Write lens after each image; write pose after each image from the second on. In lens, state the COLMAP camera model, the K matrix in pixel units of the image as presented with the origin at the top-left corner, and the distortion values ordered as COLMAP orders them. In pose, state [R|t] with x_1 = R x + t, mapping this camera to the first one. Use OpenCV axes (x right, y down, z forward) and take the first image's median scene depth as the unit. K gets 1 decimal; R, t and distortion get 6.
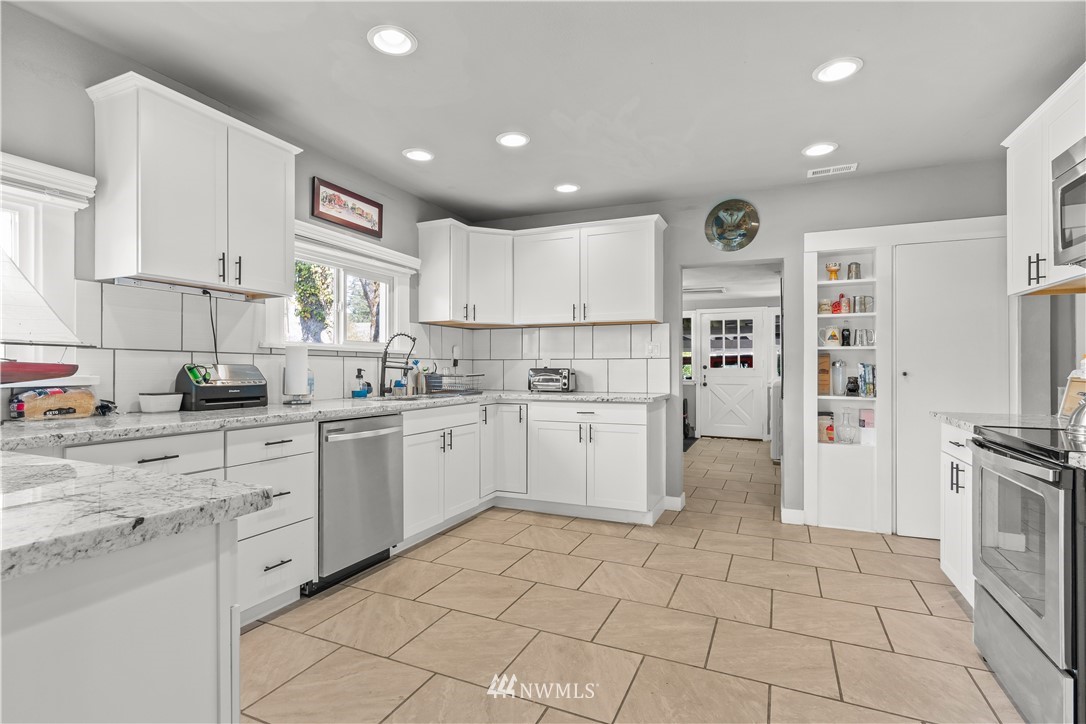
lens RADIAL K [[518.4, 0, 544.4], [0, 518.4, 372.3], [0, 0, 1]] dist [0.001529, 0.000399]
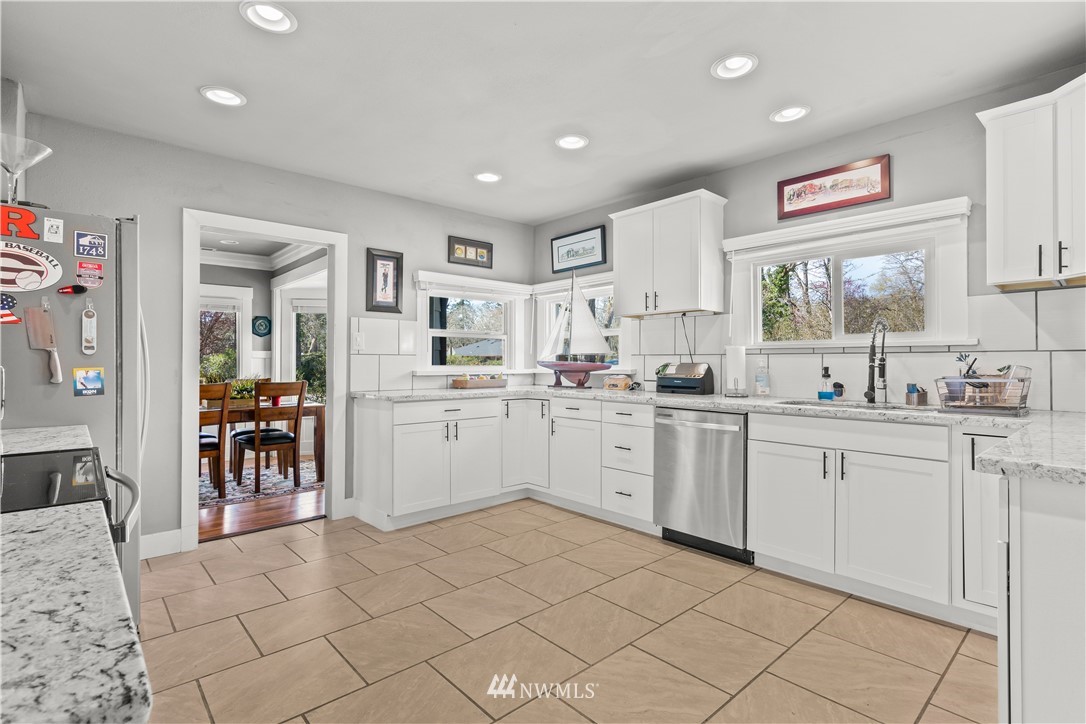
lens RADIAL K [[524.4, 0, 540.8], [0, 524.4, 362.3], [0, 0, 1]] dist [0.000694, 0.000892]
pose [[-0.405824, -0.004254, -0.913941, 0.835097], [-0.009766, 0.999952, -0.000317, -0.012224], [0.913899, 0.008797, -0.405846, 1.165354]]
